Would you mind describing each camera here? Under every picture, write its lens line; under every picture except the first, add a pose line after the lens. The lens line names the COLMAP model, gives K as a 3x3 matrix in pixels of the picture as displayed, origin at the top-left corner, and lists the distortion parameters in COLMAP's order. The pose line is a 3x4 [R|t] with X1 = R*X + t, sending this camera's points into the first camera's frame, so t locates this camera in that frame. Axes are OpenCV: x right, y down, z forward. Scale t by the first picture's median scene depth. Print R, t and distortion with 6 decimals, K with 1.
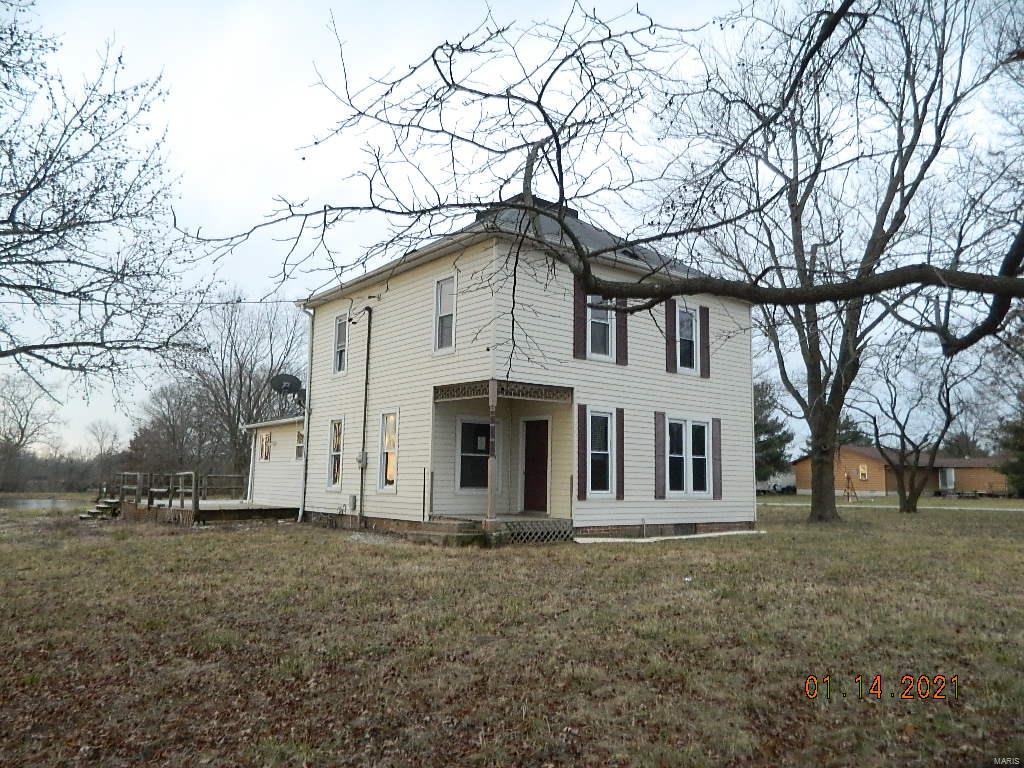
lens RADIAL K [[756.7, 0, 515.3], [0, 756.7, 388.5], [0, 0, 1]] dist [0.011040, -0.005753]
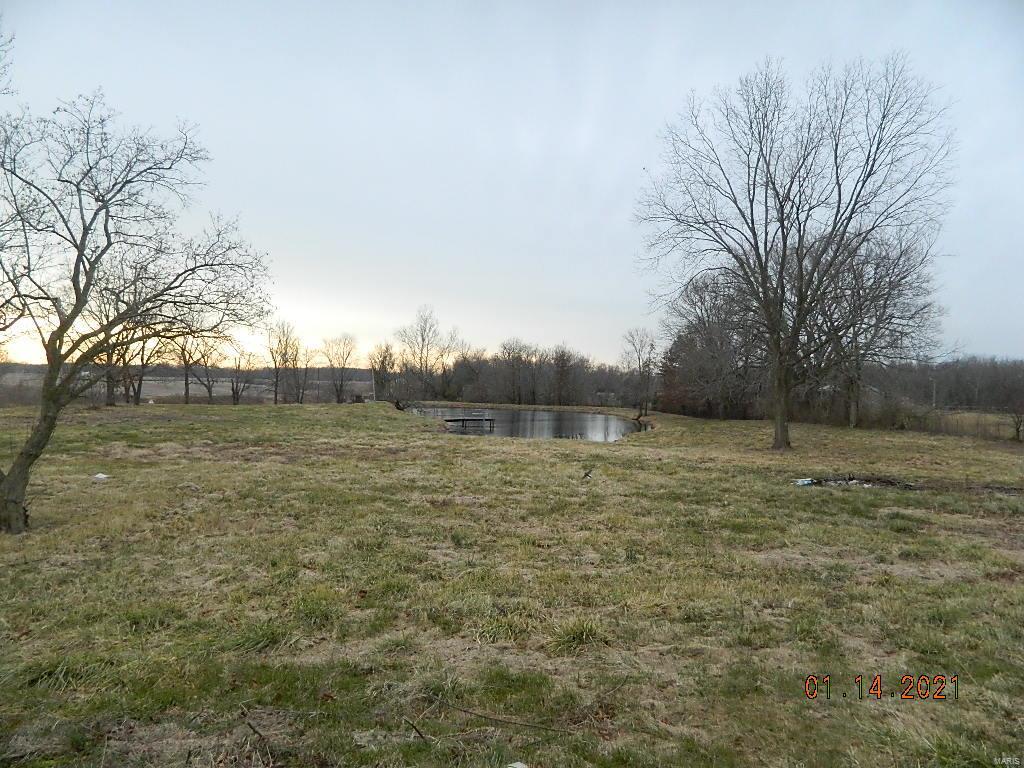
lens RADIAL K [[756.7, 0, 514.5], [0, 756.7, 386.4], [0, 0, 1]] dist [0.011040, -0.005753]
pose [[0.758860, 0.001205, -0.651252, -0.639343], [0.075458, 0.993101, 0.089763, 0.156058], [0.646867, -0.117260, 0.753534, 1.870289]]
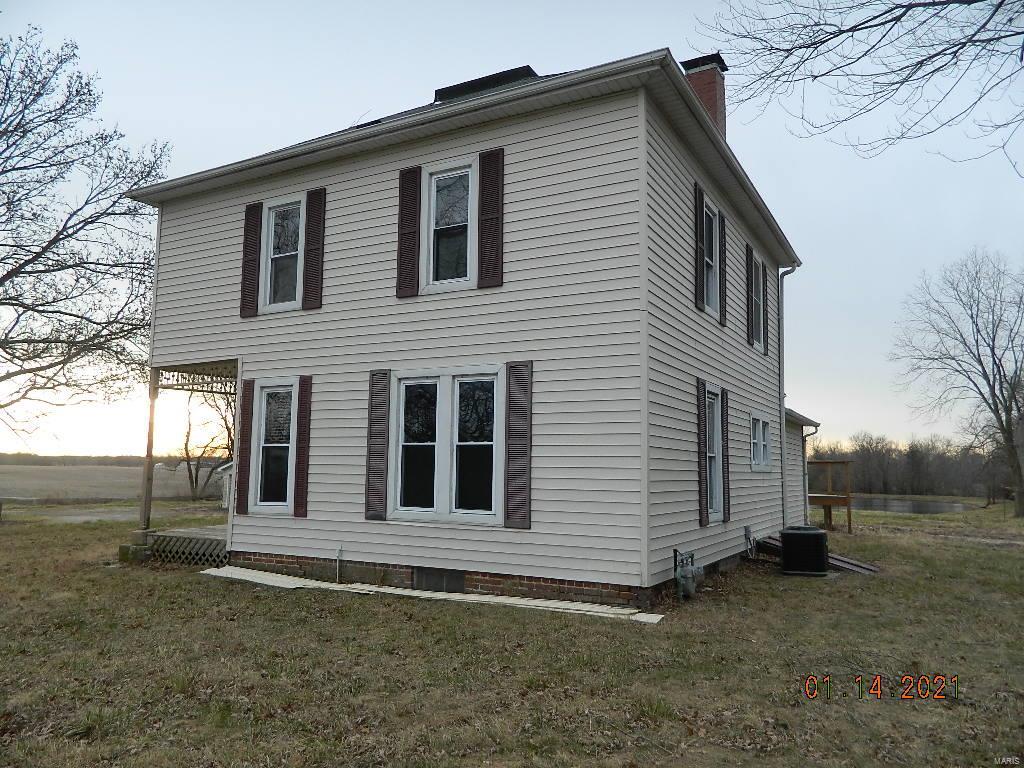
lens RADIAL K [[756.7, 0, 508.9], [0, 756.7, 381.7], [0, 0, 1]] dist [0.011040, -0.005753]
pose [[0.376036, -0.118122, -0.919045, 0.757333], [0.105066, 0.990880, -0.084367, 0.098526], [0.920629, -0.064835, 0.385017, 0.858009]]
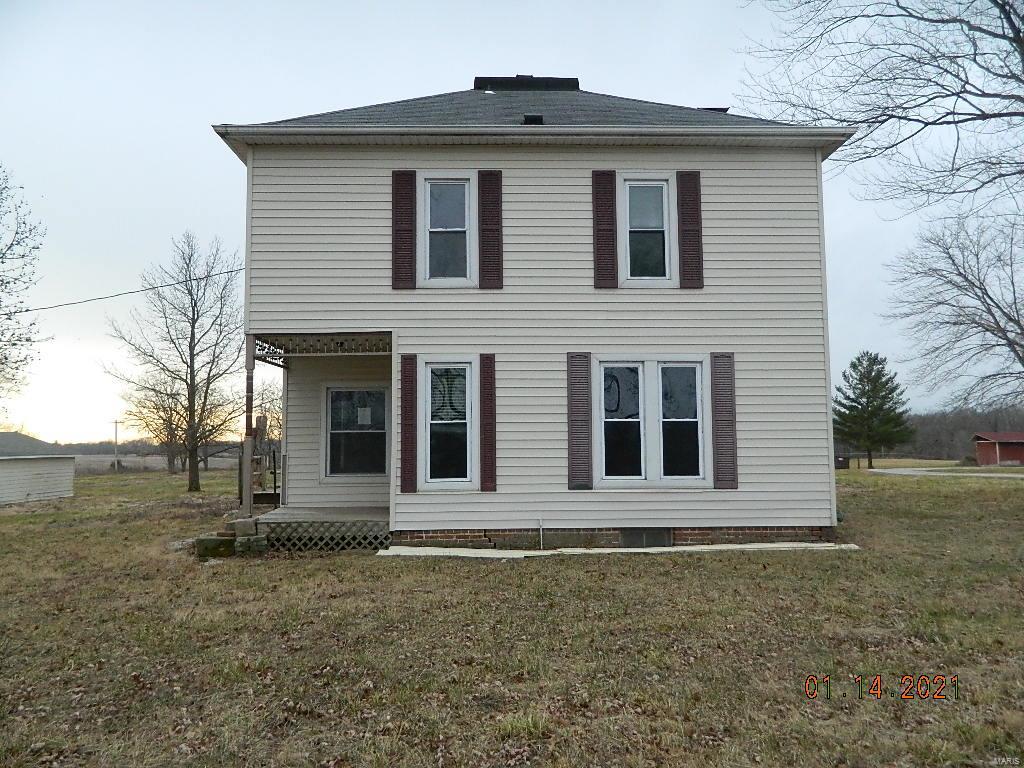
lens RADIAL K [[756.7, 0, 515.4], [0, 756.7, 386.1], [0, 0, 1]] dist [0.011040, -0.005753]
pose [[0.797484, -0.074176, -0.598764, 0.522636], [0.092843, 0.995681, 0.000309, 0.053105], [0.596154, -0.055838, 0.800926, 0.452994]]
